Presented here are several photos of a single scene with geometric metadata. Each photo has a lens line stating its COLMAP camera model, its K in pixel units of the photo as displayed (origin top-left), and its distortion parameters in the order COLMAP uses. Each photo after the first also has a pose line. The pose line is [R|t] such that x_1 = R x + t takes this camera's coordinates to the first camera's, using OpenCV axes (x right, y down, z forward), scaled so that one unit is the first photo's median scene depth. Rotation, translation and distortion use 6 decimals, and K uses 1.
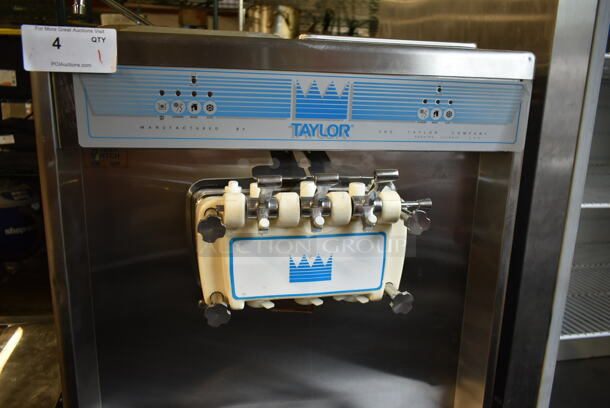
lens RADIAL K [[464.8, 0, 306.2], [0, 464.8, 205.1], [0, 0, 1]] dist [-0.026189, 0.016389]
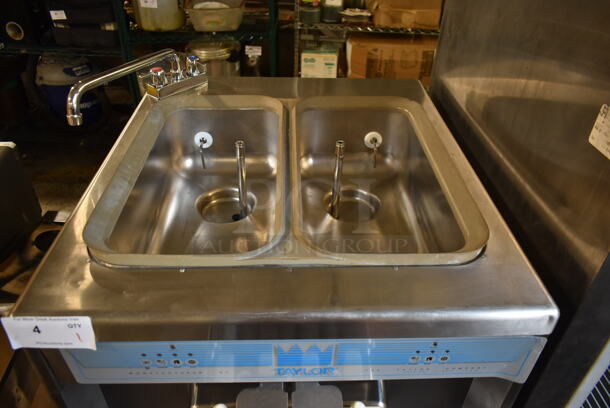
lens RADIAL K [[464.8, 0, 305.2], [0, 464.8, 204.3], [0, 0, 1]] dist [-0.026189, 0.016389]
pose [[0.986798, 0.091614, -0.133554, 0.134763], [-0.031041, 0.916330, 0.399219, -0.894302], [0.158954, -0.389803, 0.907076, 0.241475]]
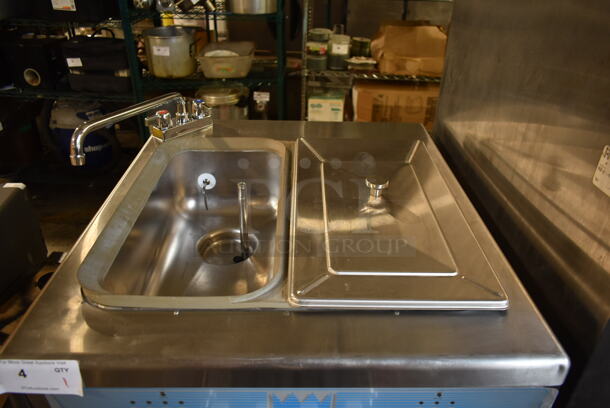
lens RADIAL K [[464.8, 0, 305.9], [0, 464.8, 203.5], [0, 0, 1]] dist [-0.026189, 0.016389]
pose [[0.983878, 0.084773, -0.157472, 0.152842], [-0.032155, 0.950020, 0.310528, -0.883977], [0.175926, -0.300458, 0.937430, 0.257313]]
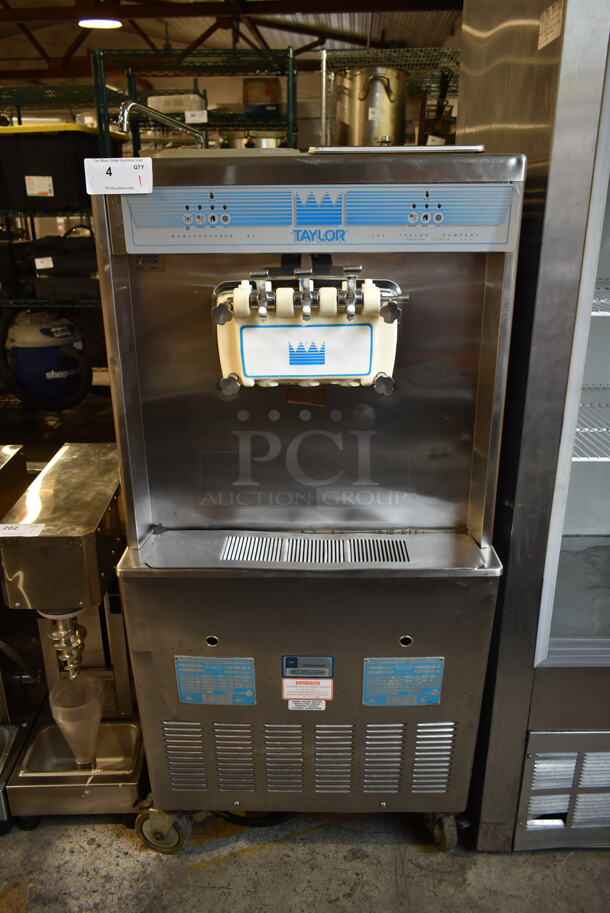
lens RADIAL K [[695.6, 0, 303.3], [0, 695.6, 454.7], [0, 0, 1]] dist [-0.026189, 0.016389]
pose [[0.977897, 0.037925, -0.205617, 0.374364], [-0.011031, 0.991400, 0.130399, 0.158640], [0.208794, -0.125248, 0.969906, -0.770966]]
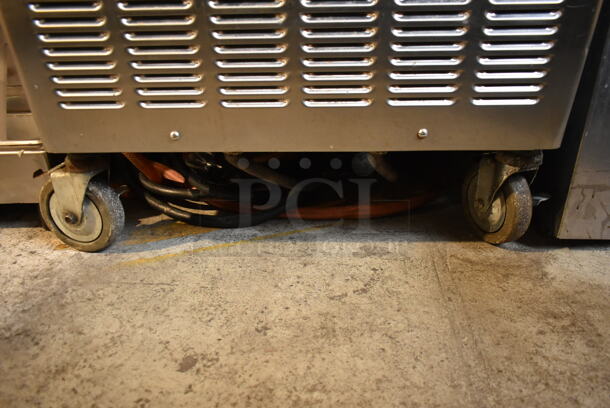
lens RADIAL K [[464.8, 0, 306.0], [0, 464.8, 204.1], [0, 0, 1]] dist [-0.026189, 0.016389]
pose [[0.974862, 0.054673, -0.216000, 0.180862], [-0.001335, 0.970843, 0.239711, 1.567131], [0.222808, -0.233396, 0.946511, 0.467515]]
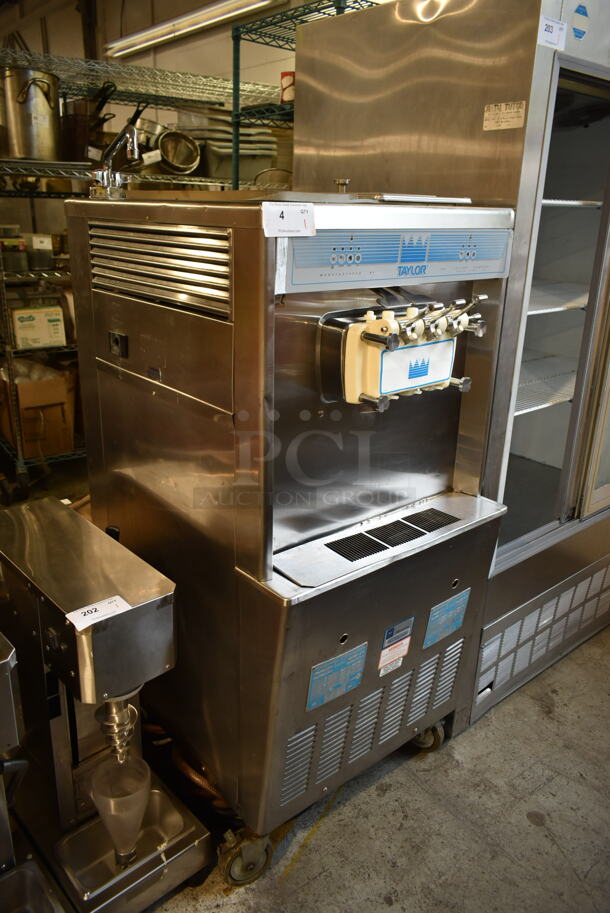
lens RADIAL K [[695.6, 0, 301.1], [0, 695.6, 454.5], [0, 0, 1]] dist [-0.026189, 0.016389]
pose [[0.876881, -0.167955, 0.450412, -1.318111], [0.102278, 0.980709, 0.166578, 0.001464], [-0.469701, -0.100002, 0.877143, -0.753014]]
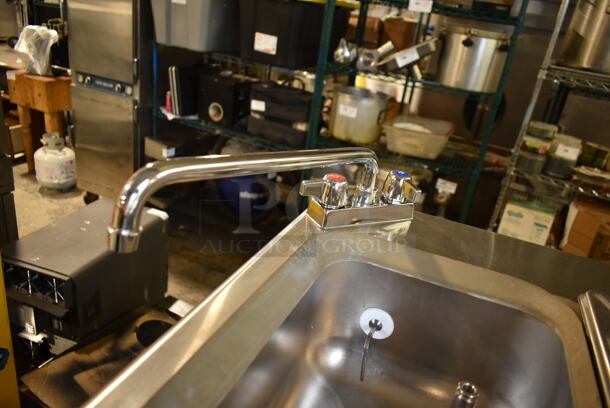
lens RADIAL K [[464.8, 0, 305.1], [0, 464.8, 206.5], [0, 0, 1]] dist [-0.026189, 0.016389]
pose [[0.830816, 0.296508, -0.470986, -0.252731], [-0.227136, 0.953224, 0.199433, -0.775440], [0.508089, -0.058714, 0.859301, 1.017105]]
